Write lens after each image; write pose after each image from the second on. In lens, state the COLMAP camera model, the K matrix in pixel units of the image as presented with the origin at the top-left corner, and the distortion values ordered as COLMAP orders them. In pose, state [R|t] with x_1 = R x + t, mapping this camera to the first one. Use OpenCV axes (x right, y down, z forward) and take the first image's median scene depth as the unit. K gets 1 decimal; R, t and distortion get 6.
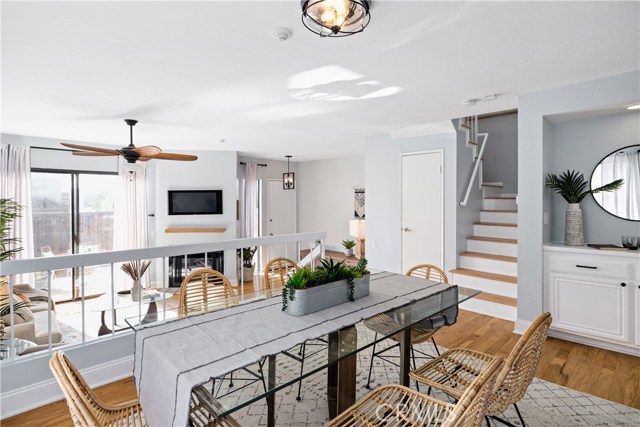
lens RADIAL K [[345.6, 0, 312.4], [0, 345.6, 202.2], [0, 0, 1]] dist [-0.004160, 0.001751]
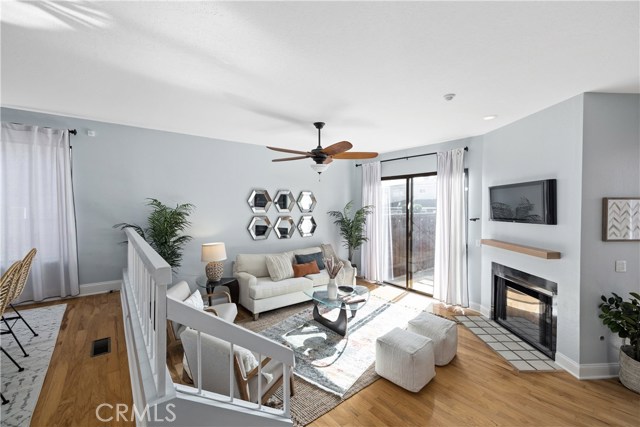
lens RADIAL K [[266.1, 0, 318.6], [0, 266.1, 208.2], [0, 0, 1]] dist [-0.000181, -0.000044]
pose [[-0.110295, 0.011361, -0.993834, 0.185865], [-0.009109, 0.999881, 0.012441, 0.007414], [0.993857, 0.010425, -0.110178, 0.705045]]
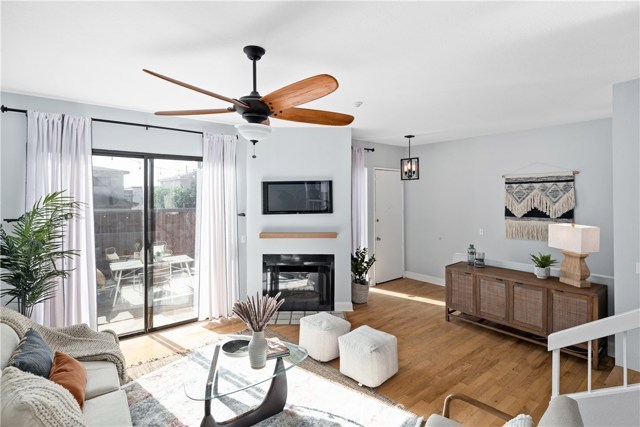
lens RADIAL K [[322.5, 0, 303.4], [0, 322.5, 198.3], [0, 0, 1]] dist [0.001735, 0.000091]
pose [[0.993318, -0.003279, -0.115362, -0.249870], [0.003050, 0.999993, -0.002161, 0.003972], [0.115369, 0.001794, 0.993321, 0.316313]]
